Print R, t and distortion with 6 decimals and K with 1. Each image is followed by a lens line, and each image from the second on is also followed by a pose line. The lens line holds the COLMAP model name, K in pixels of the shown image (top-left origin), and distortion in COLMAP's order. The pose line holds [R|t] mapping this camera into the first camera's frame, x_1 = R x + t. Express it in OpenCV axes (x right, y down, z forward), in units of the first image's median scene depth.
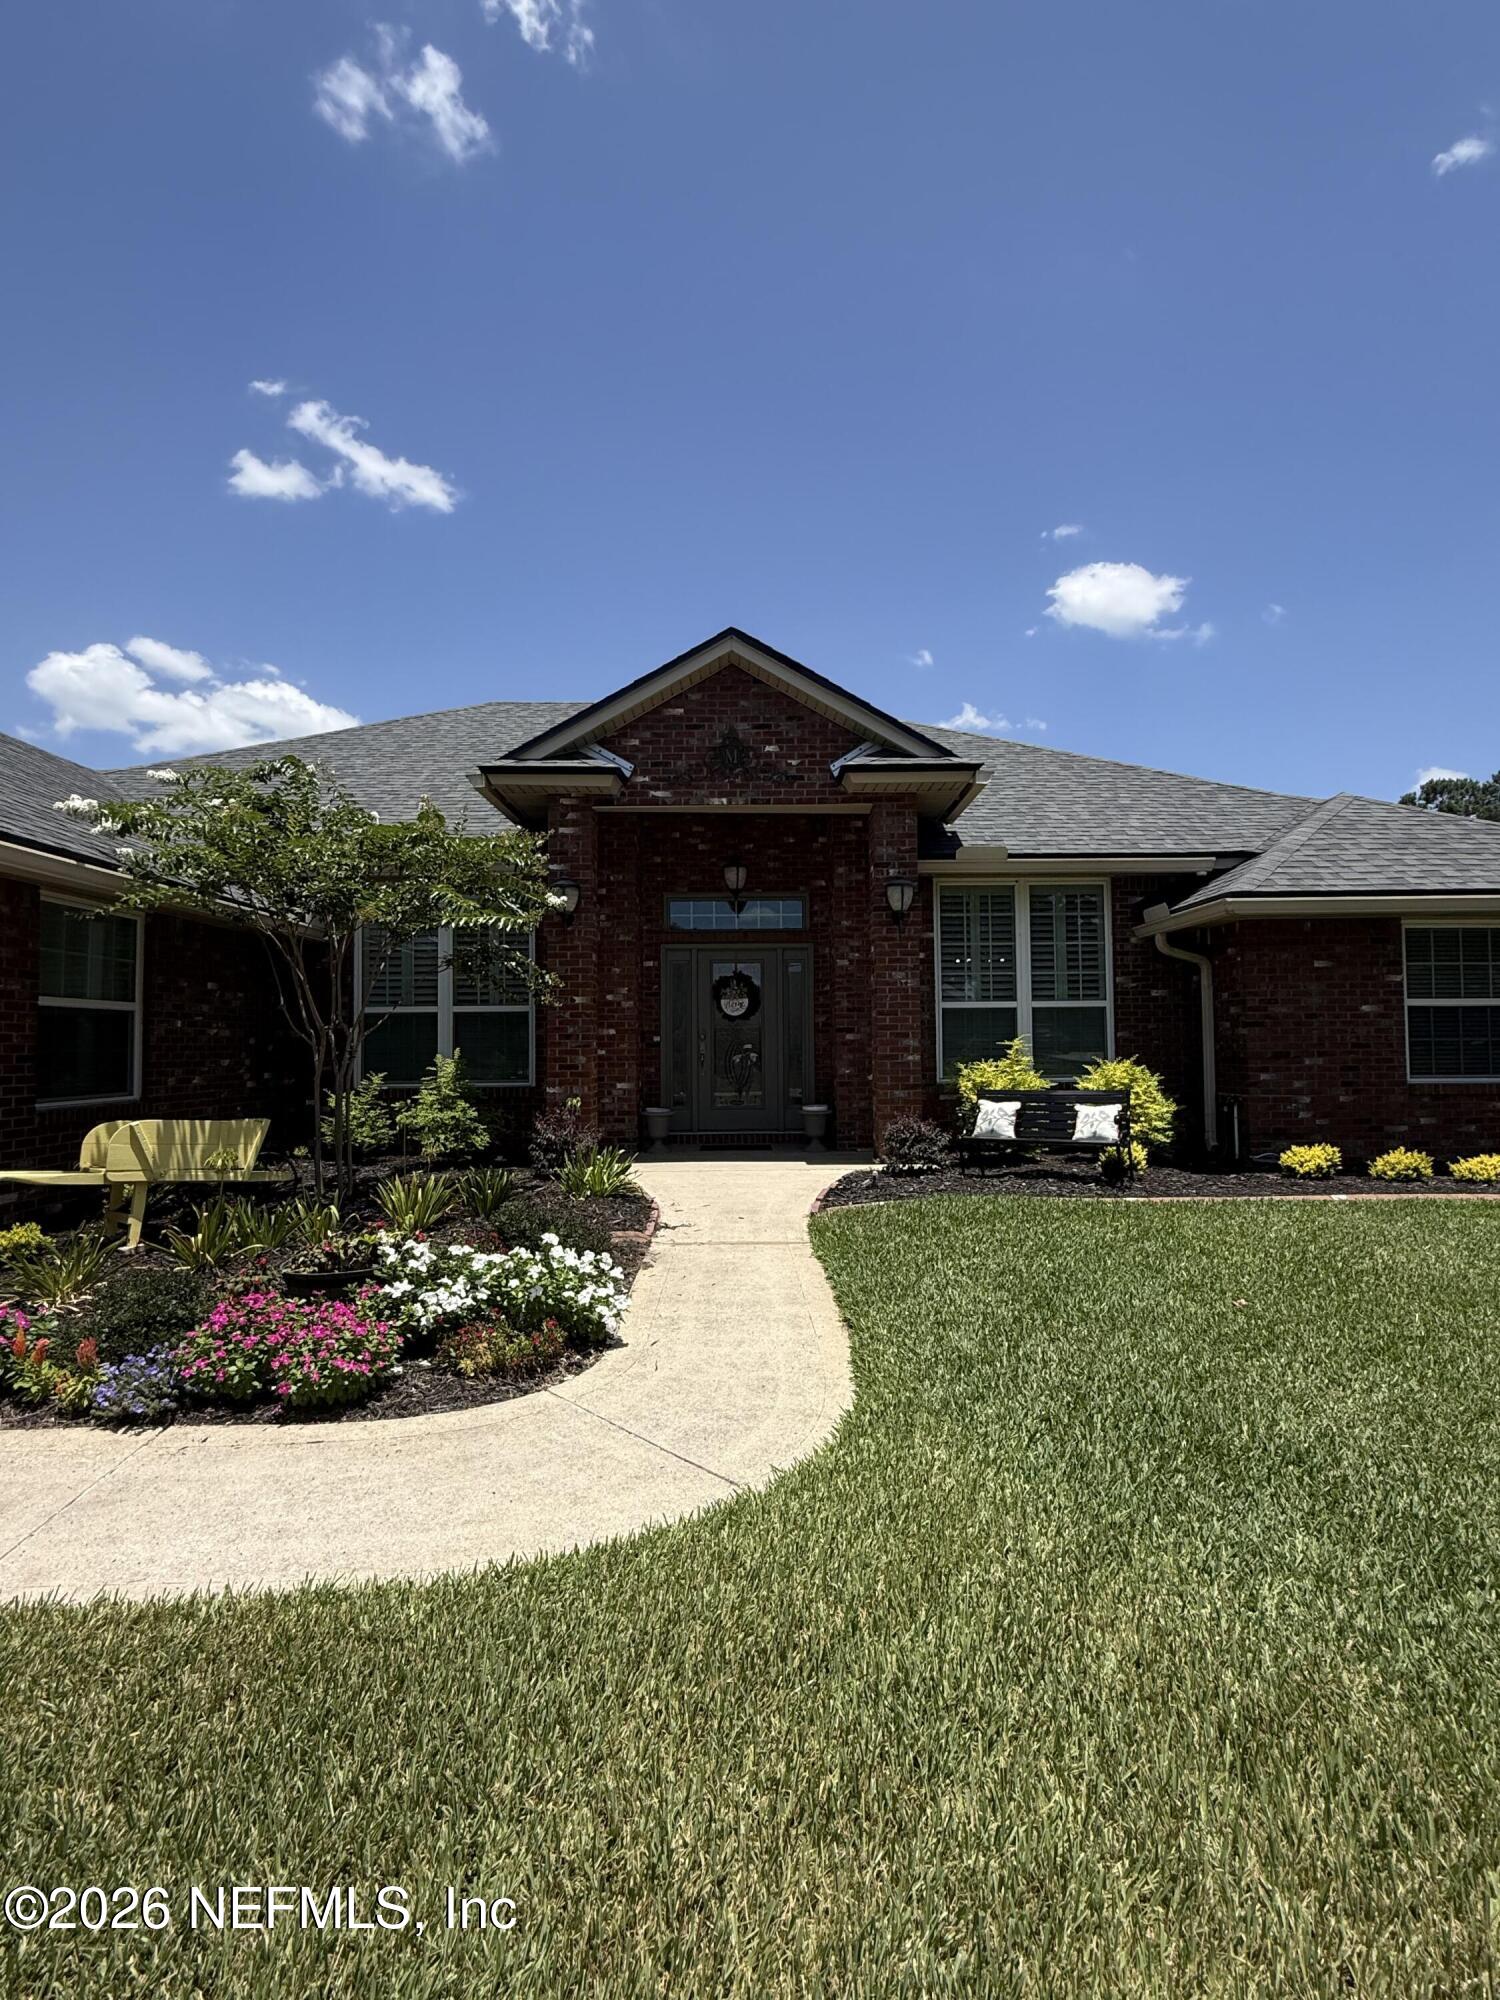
lens RADIAL K [[935.1, 0, 748.8], [0, 935.1, 1009.8], [0, 0, 1]] dist [0.018493, 0.000272]
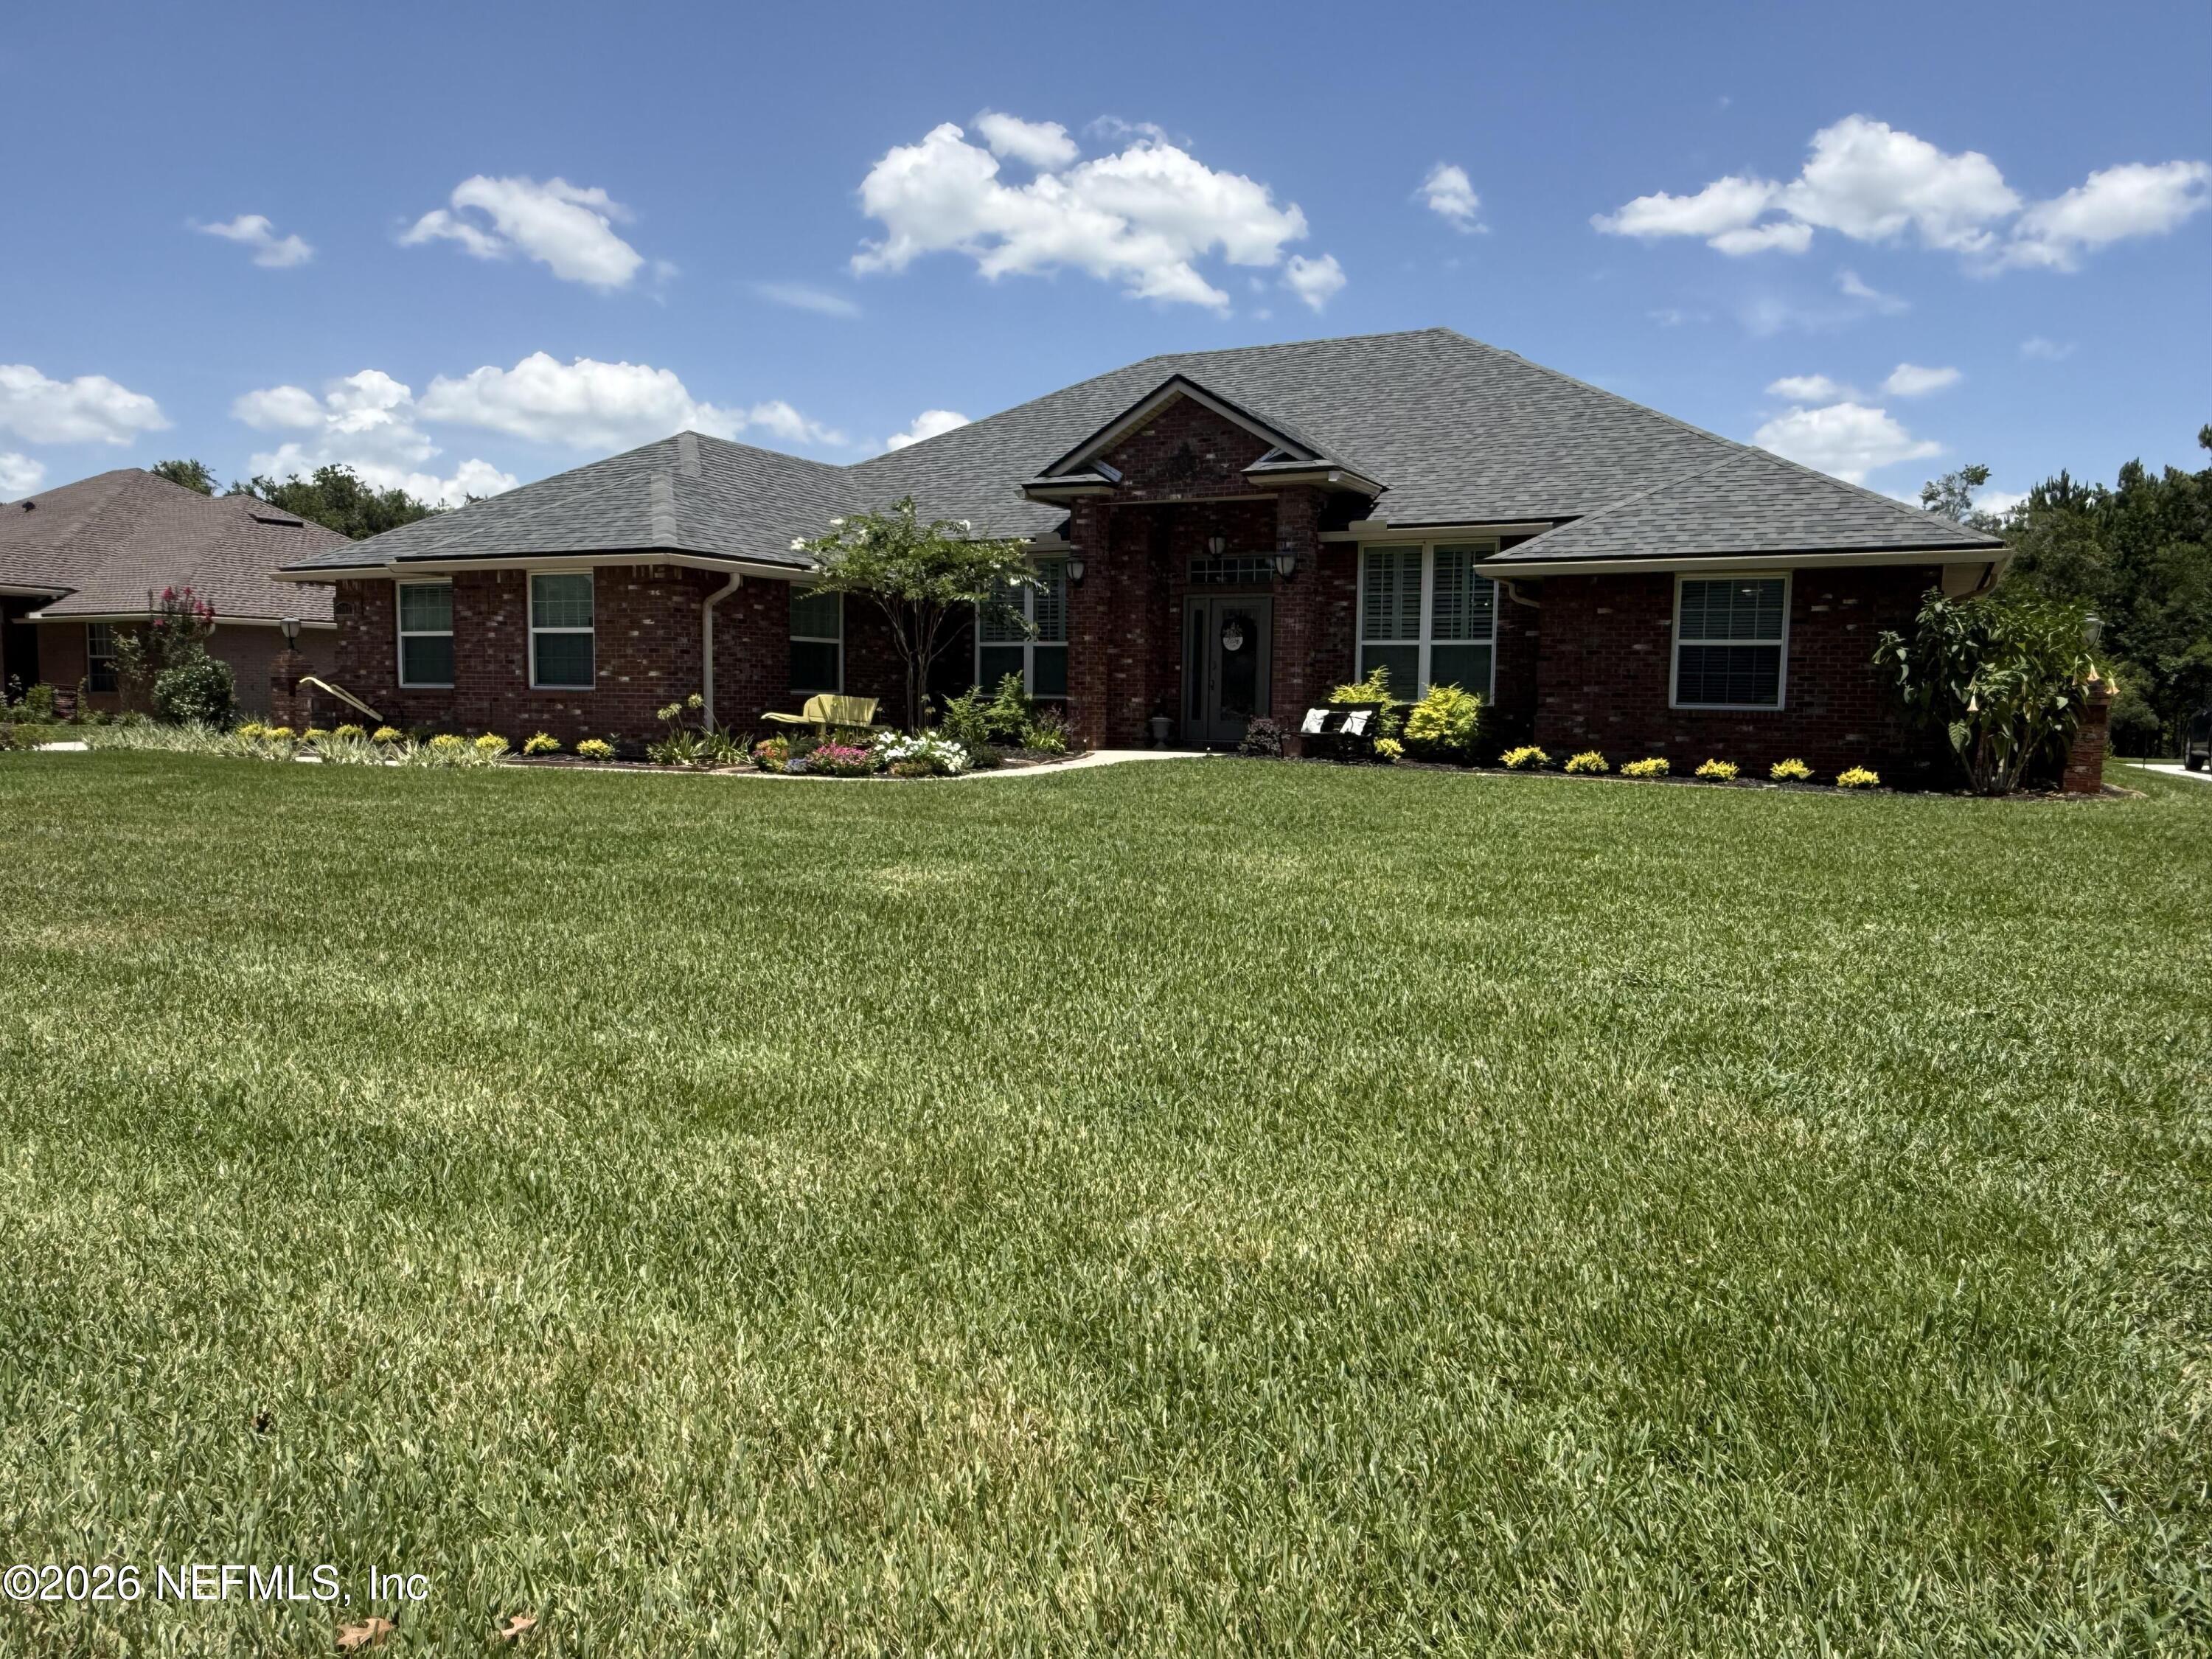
lens RADIAL K [[1549.9, 0, 1104.7], [0, 1549.9, 826.8], [0, 0, 1]] dist [-0.008793, -0.001925]
pose [[0.877374, 0.061137, -0.475896, 1.017619], [-0.005821, 0.993132, 0.116854, -0.000499], [0.479772, -0.099755, 0.871704, -1.136311]]
